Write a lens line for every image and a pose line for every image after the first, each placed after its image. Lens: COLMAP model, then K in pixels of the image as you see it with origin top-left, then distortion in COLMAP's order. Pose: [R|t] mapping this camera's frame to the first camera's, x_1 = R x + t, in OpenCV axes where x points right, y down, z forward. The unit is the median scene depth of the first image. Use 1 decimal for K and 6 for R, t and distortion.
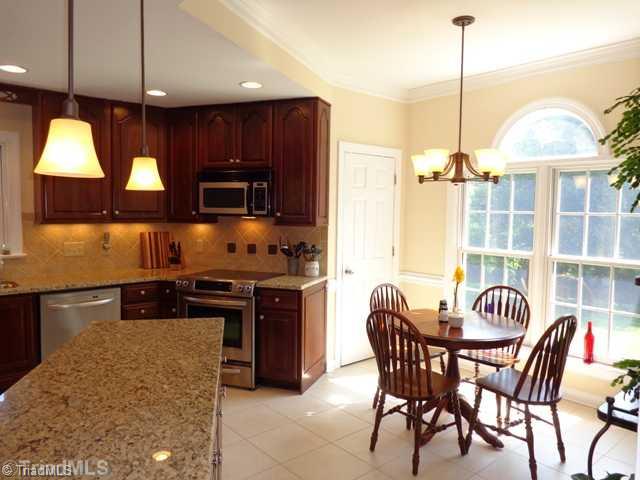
lens RADIAL K [[470.8, 0, 319.3], [0, 470.8, 237.3], [0, 0, 1]] dist [-0.003700, -0.001453]
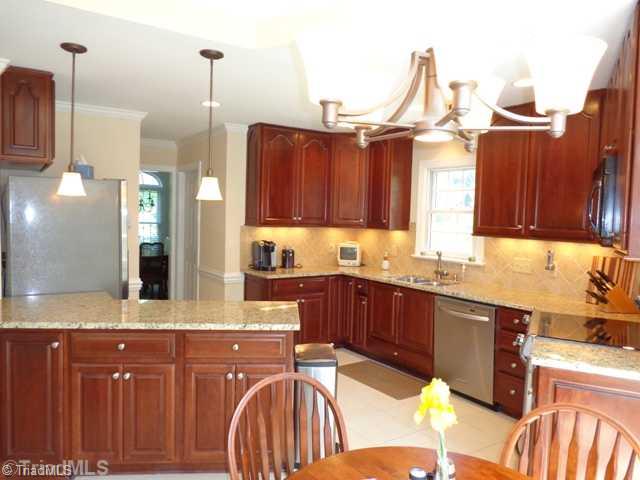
lens RADIAL K [[470.8, 0, 319.3], [0, 470.8, 237.3], [0, 0, 1]] dist [-0.003700, -0.001453]
pose [[-0.095575, 0.035473, -0.994790, 0.502461], [-0.091785, 0.994793, 0.044292, -0.038383], [0.991182, 0.095540, -0.091821, 0.715396]]
